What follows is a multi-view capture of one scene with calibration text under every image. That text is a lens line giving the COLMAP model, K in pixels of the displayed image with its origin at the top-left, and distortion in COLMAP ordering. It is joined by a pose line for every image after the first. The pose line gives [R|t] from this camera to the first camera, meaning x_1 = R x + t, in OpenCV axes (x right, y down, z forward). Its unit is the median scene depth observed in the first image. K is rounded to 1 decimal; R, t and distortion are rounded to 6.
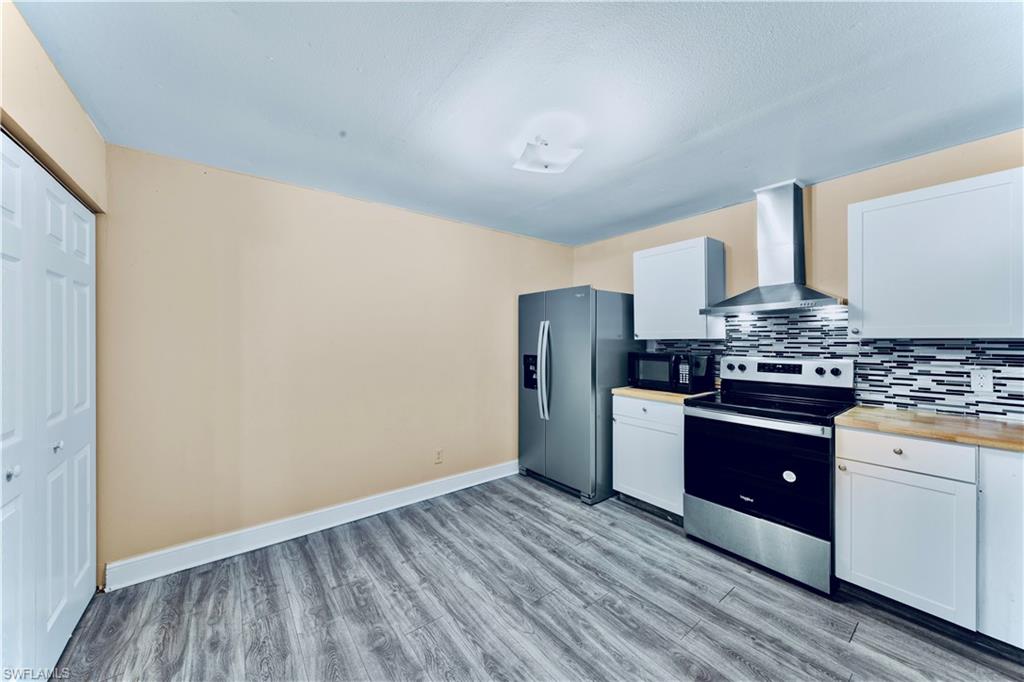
lens RADIAL K [[367.6, 0, 512.0], [0, 367.6, 341.0], [0, 0, 1]] dist [0.009386, -0.000040]
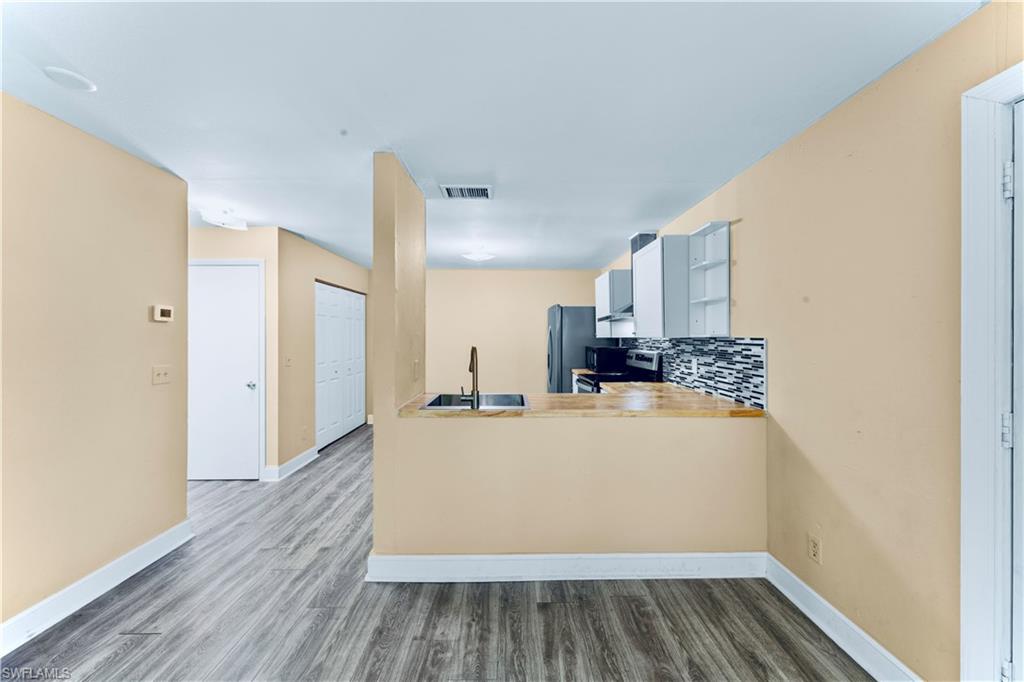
lens RADIAL K [[367.6, 0, 512.0], [0, 367.6, 341.0], [0, 0, 1]] dist [0.009386, -0.000040]
pose [[0.802554, 0.007111, -0.596537, 0.873418], [-0.001130, 0.999945, 0.010400, -0.005101], [0.596579, -0.007673, 0.802518, -0.363278]]
